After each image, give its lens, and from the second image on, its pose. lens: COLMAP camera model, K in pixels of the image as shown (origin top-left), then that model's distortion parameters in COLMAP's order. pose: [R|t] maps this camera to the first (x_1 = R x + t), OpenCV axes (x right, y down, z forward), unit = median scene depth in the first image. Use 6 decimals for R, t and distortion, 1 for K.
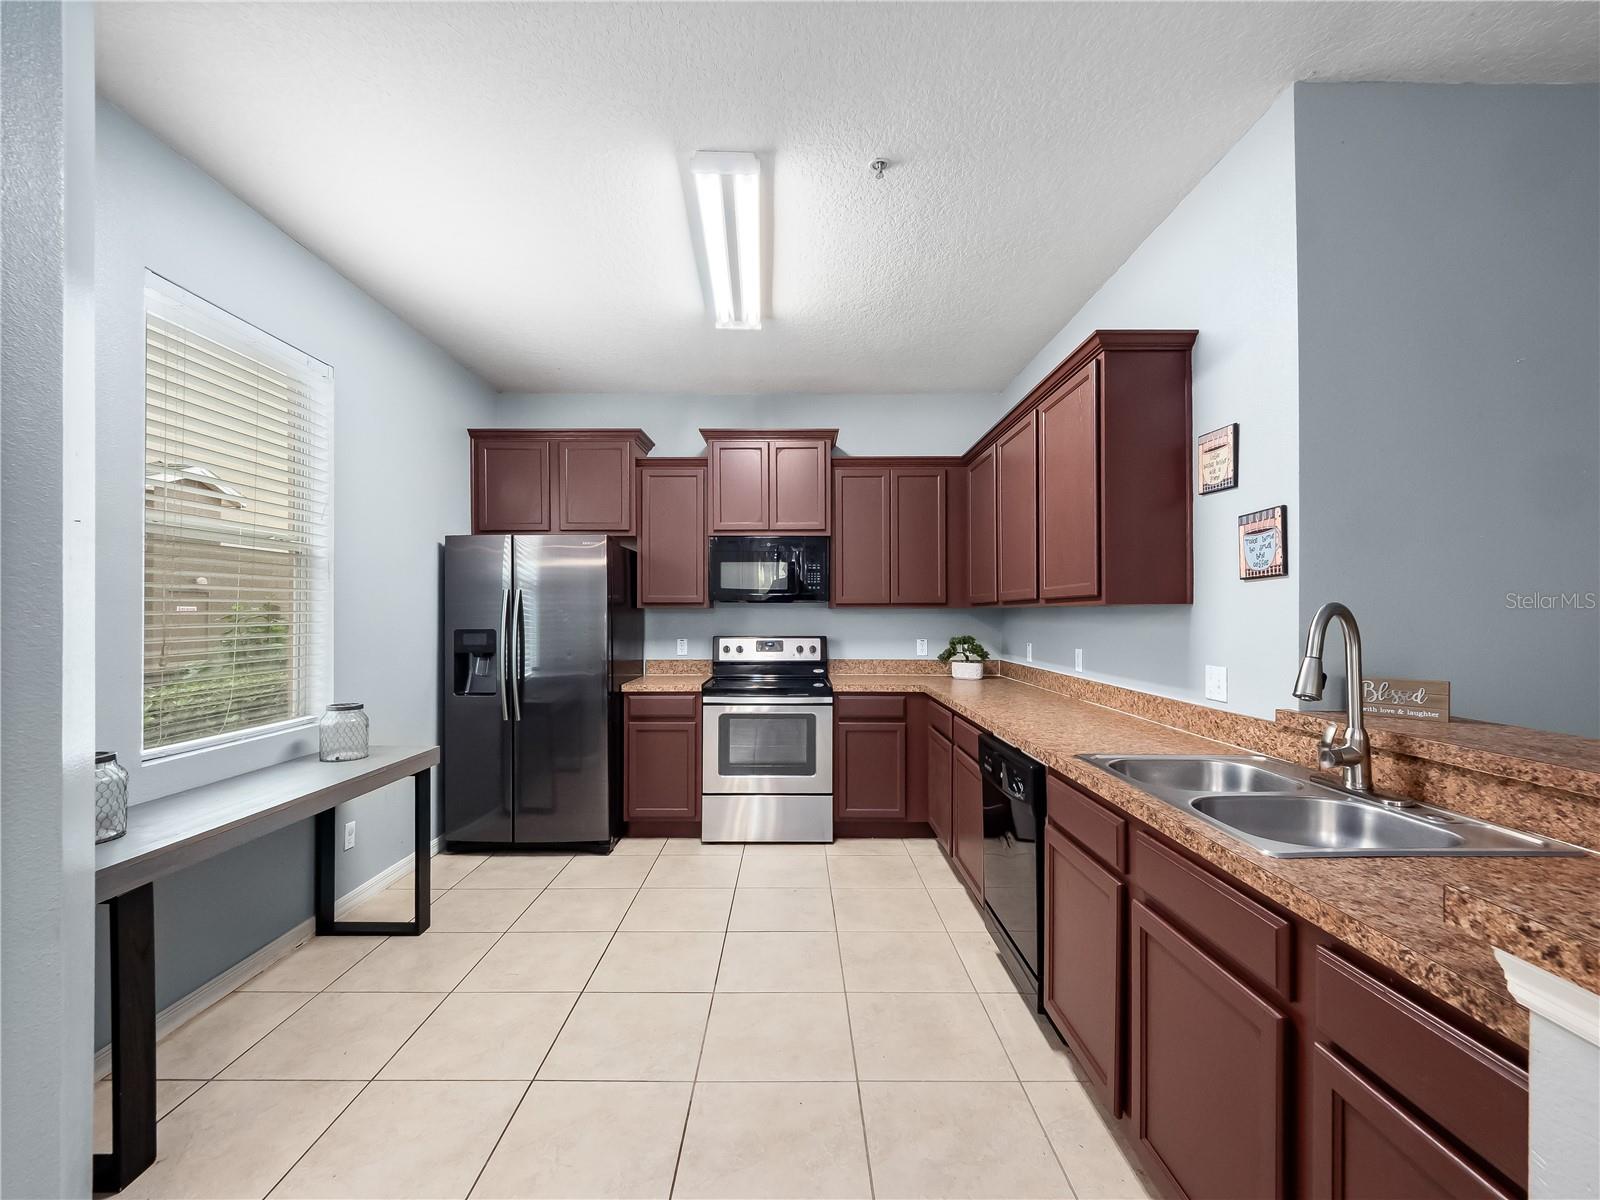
lens RADIAL K [[697.4, 0, 793.8], [0, 697.4, 611.4], [0, 0, 1]] dist [-0.003551, -0.000674]
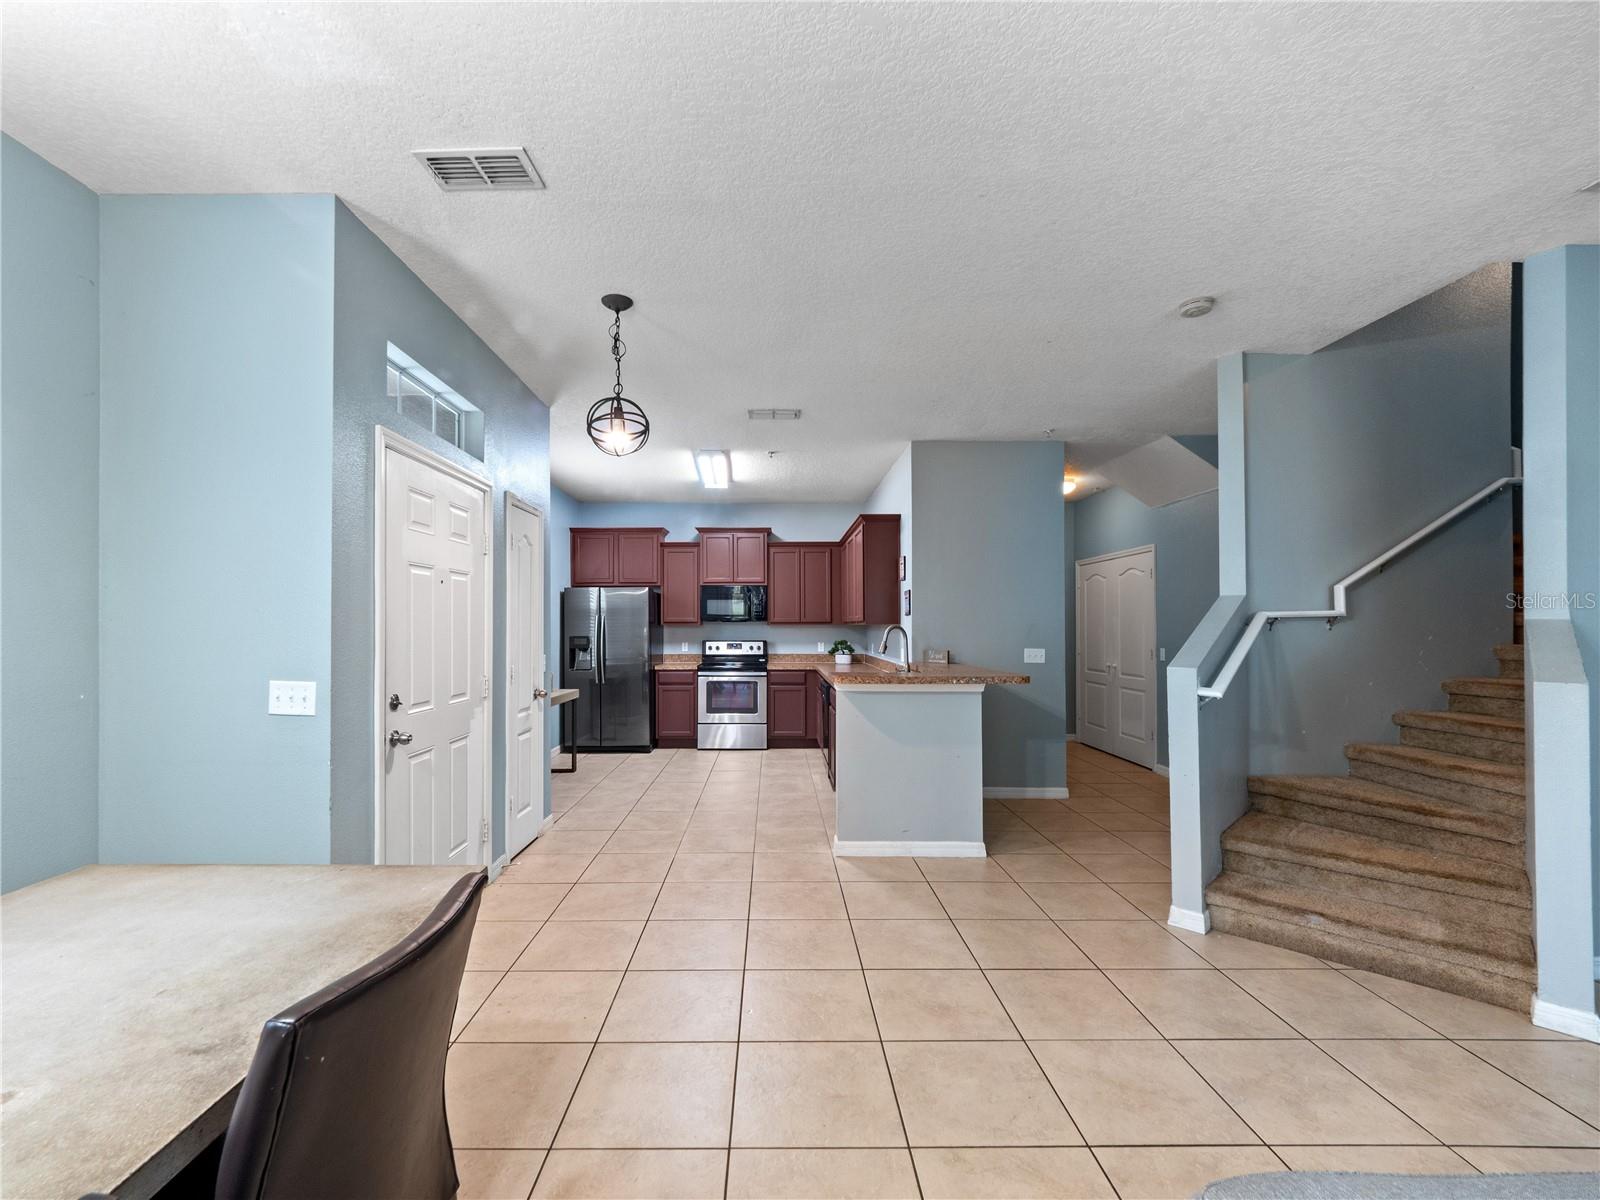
lens RADIAL K [[697.4, 0, 793.8], [0, 697.4, 611.4], [0, 0, 1]] dist [-0.003551, -0.000674]
pose [[0.999701, -0.001376, 0.024430, 0.086779], [0.001842, 0.999817, -0.019050, -0.005904], [-0.024400, 0.019089, 0.999520, -0.930347]]
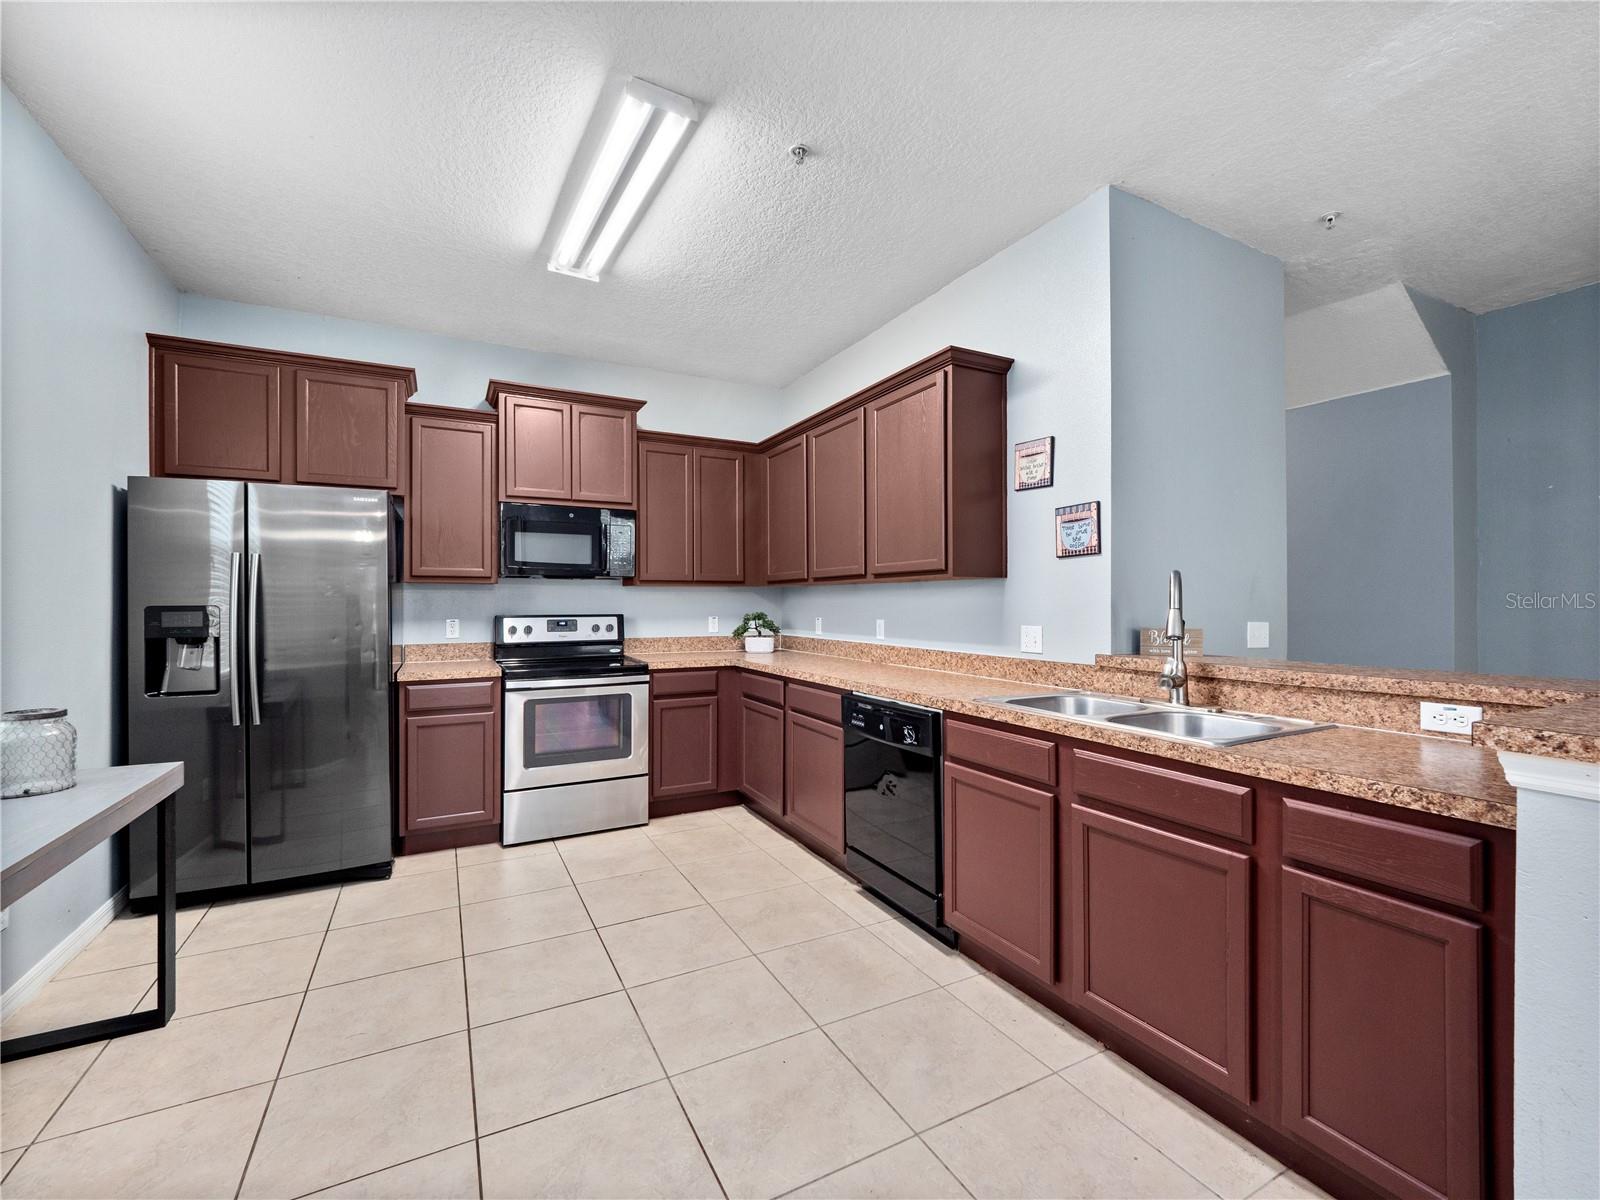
lens RADIAL K [[682.8, 0, 800.0], [0, 682.8, 600.0], [0, 0, 1]] dist [0.003165, -0.004569]
pose [[0.886423, 0.000078, 0.462877, -0.206631], [-0.000116, 1.000000, 0.000052, 0.018521], [-0.462877, -0.000100, 0.886423, 0.054733]]
